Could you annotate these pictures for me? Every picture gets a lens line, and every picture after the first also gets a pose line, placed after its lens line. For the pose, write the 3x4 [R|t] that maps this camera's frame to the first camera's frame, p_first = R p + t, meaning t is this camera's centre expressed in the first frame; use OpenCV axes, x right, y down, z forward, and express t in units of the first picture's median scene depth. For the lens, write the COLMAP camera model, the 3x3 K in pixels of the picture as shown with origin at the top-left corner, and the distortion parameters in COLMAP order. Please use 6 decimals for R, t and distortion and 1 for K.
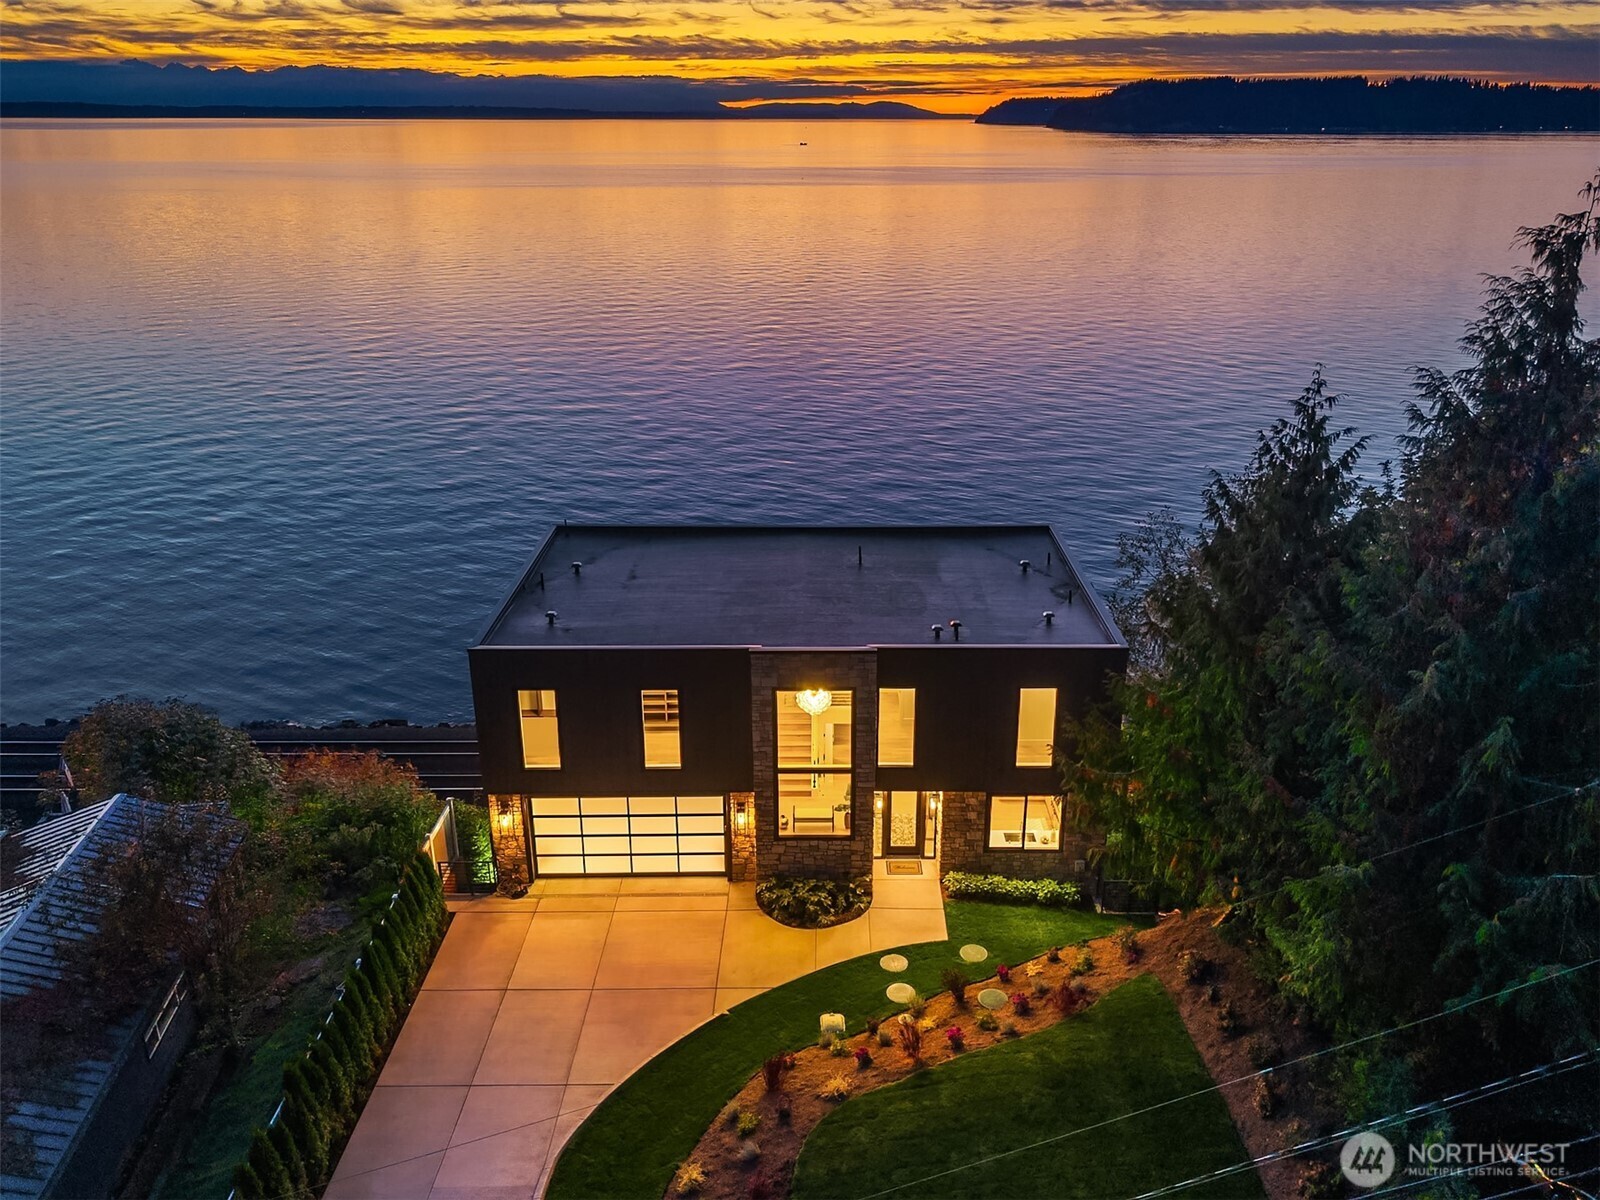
lens RADIAL K [[1233.0, 0, 819.6], [0, 1233.0, 592.5], [0, 0, 1]] dist [0.128812, -0.281285]
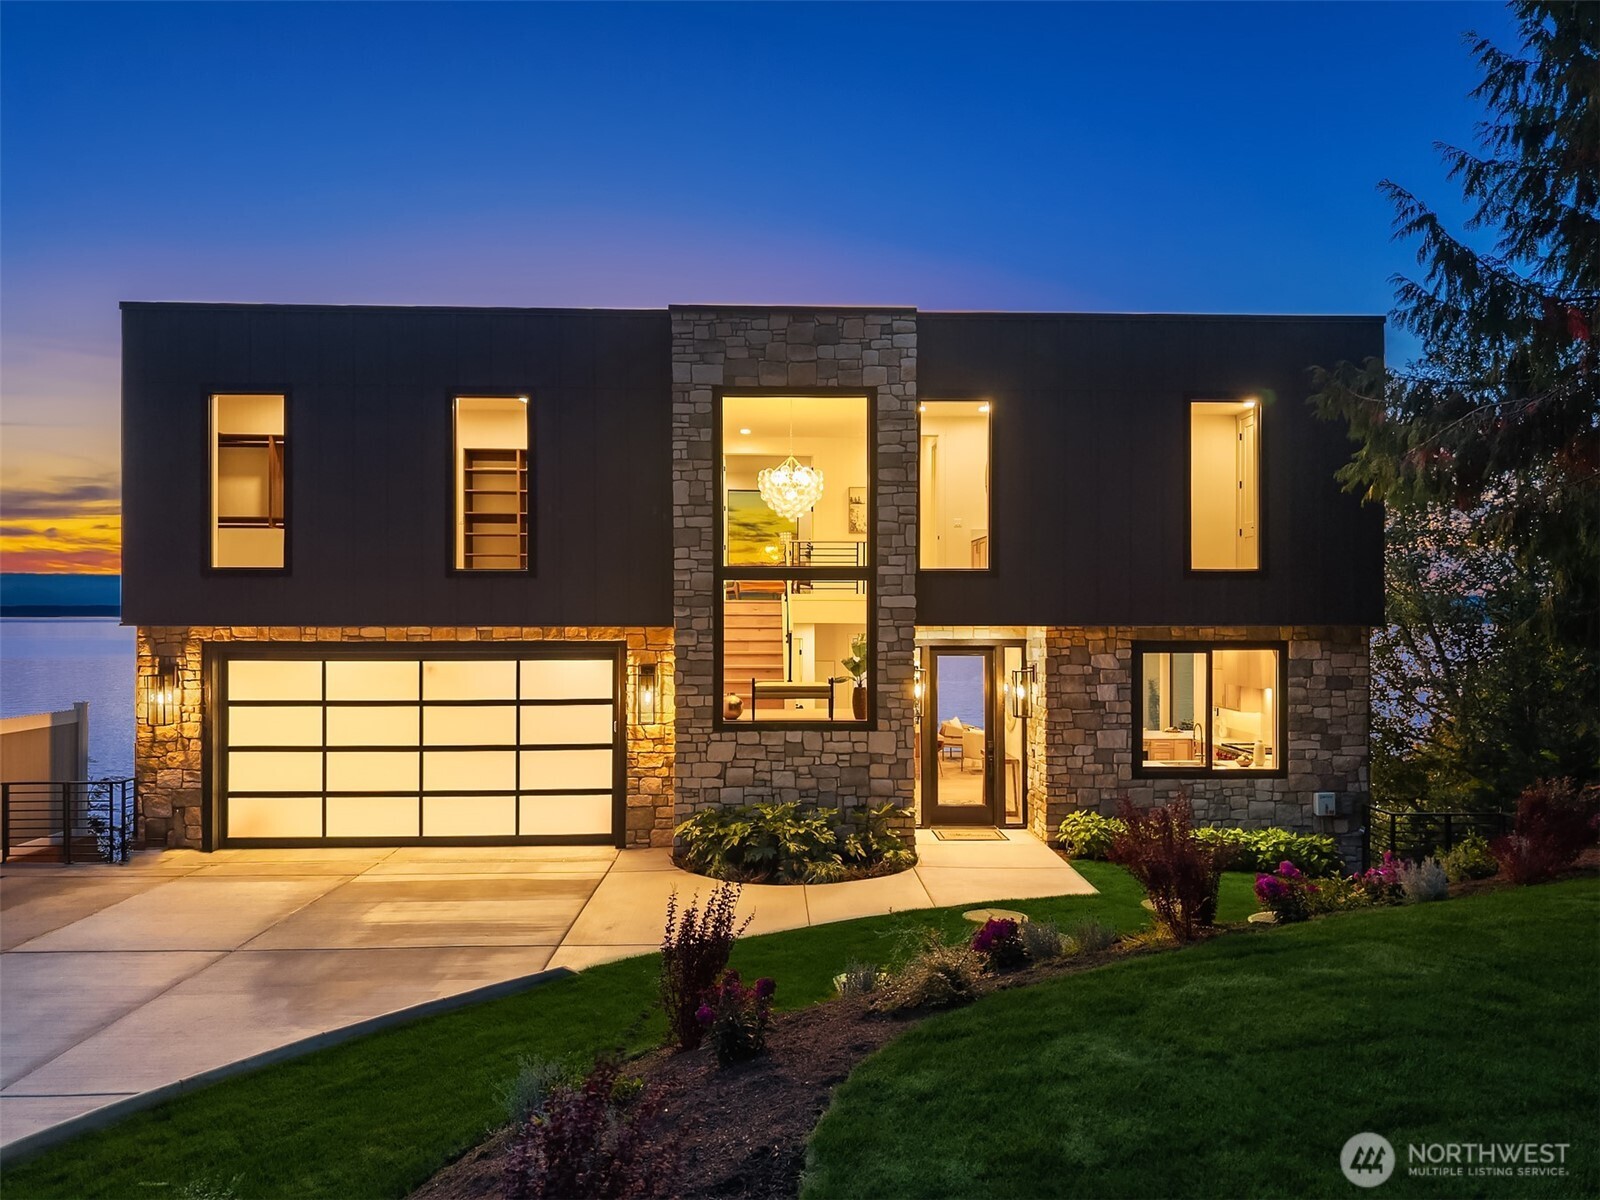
lens RADIAL K [[1083.7, 0, 791.1], [0, 1083.7, 618.0], [0, 0, 1]] dist [0.038825, -0.054207]
pose [[0.999538, 0.000563, 0.030397, -0.018741], [0.010663, 0.929816, -0.367870, 0.314854], [-0.028471, 0.368024, 0.929380, 0.583113]]
